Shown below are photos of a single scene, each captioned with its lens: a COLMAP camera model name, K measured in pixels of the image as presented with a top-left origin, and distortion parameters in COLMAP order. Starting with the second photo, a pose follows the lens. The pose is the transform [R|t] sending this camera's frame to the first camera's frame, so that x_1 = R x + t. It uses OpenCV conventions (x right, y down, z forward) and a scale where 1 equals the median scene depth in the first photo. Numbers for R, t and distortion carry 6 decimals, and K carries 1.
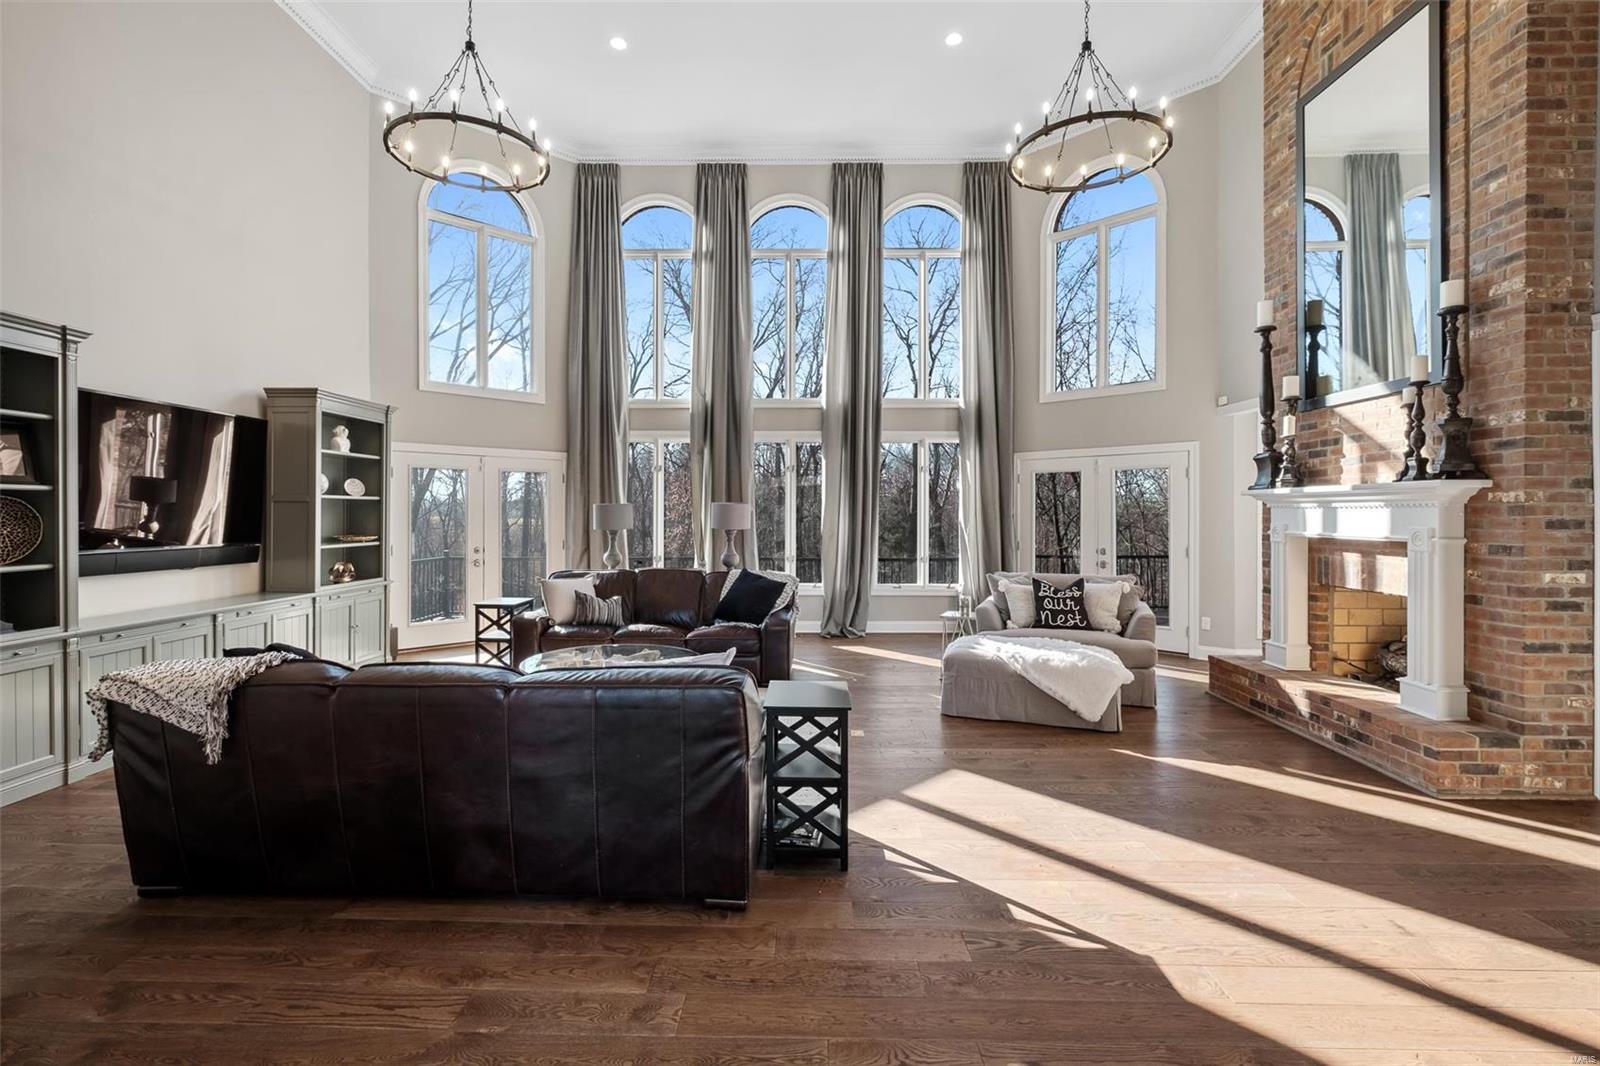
lens RADIAL K [[709.2, 0, 798.1], [0, 709.2, 524.4], [0, 0, 1]] dist [-0.003439, -0.000477]
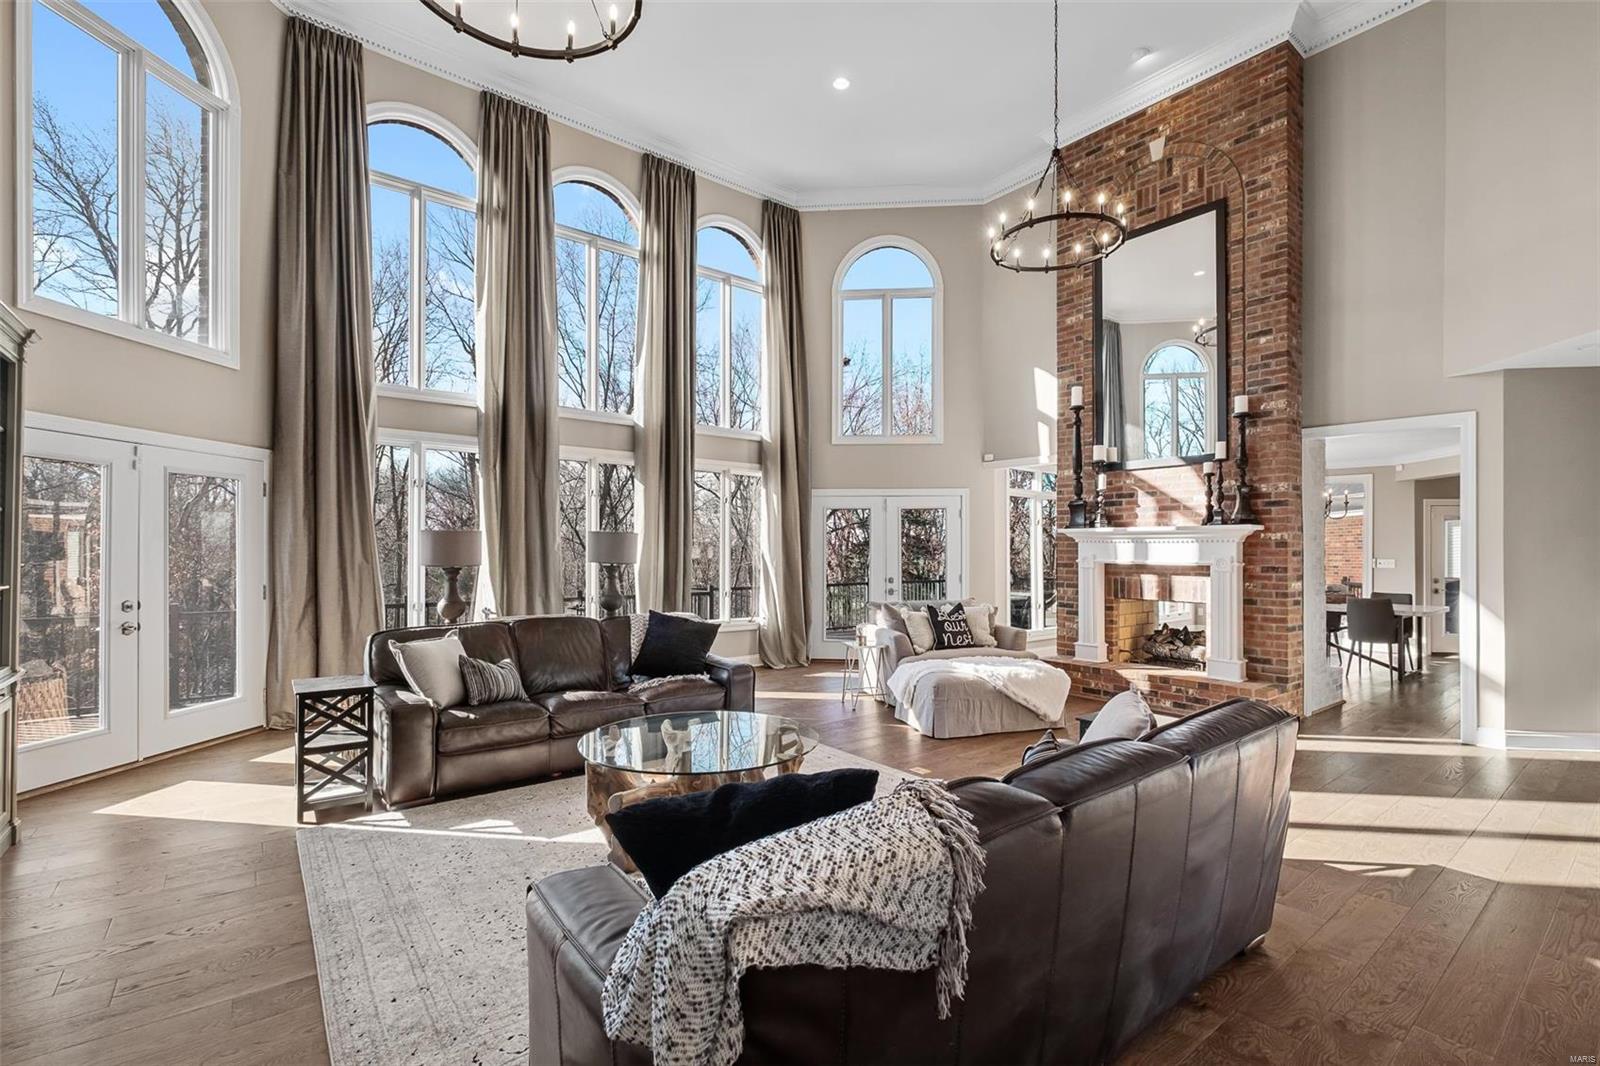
lens RADIAL K [[703.8, 0, 812.3], [0, 703.8, 551.9], [0, 0, 1]] dist [-0.001995, -0.000211]
pose [[0.771531, -0.000738, 0.636192, -0.612753], [0.007431, 0.999942, -0.007851, 0.001098], [-0.636149, 0.010785, 0.771491, 0.328785]]
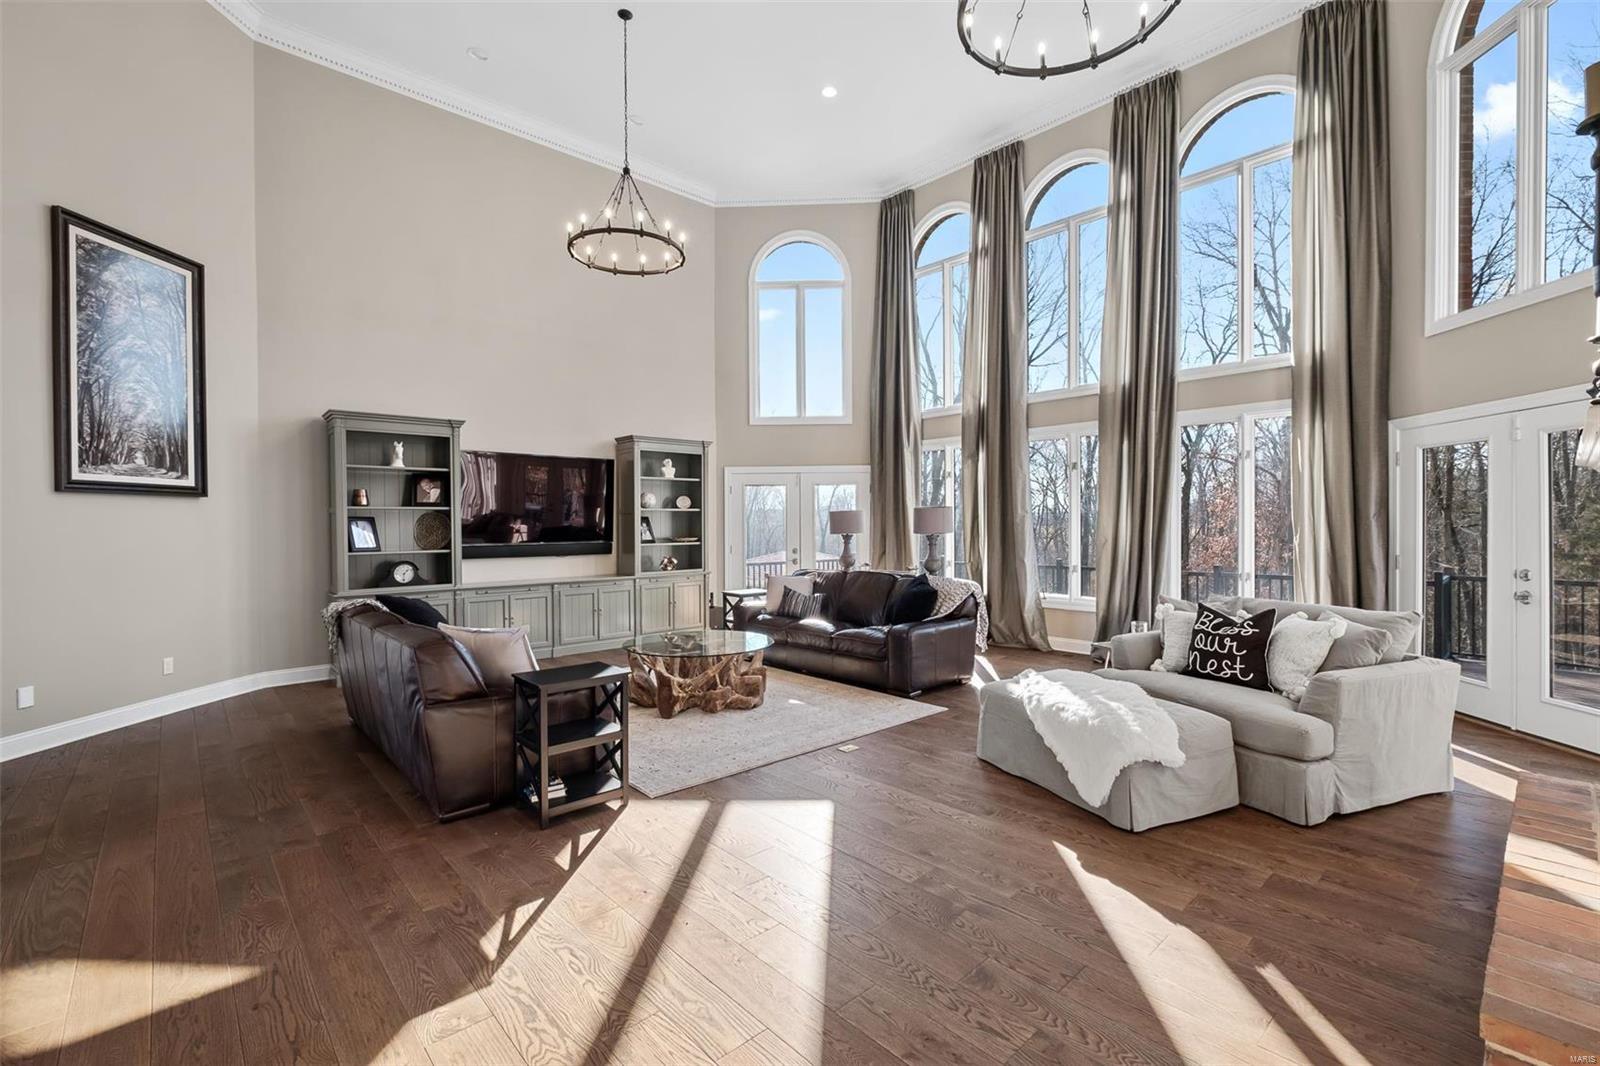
lens RADIAL K [[693.1, 0, 830.0], [0, 693.1, 535.9], [0, 0, 1]] dist [0.000469, -0.000297]
pose [[0.707187, 0.004949, -0.707009, 0.680338], [-0.001249, 0.999983, 0.005751, 0.006085], [0.707026, -0.003184, 0.707181, 0.312722]]
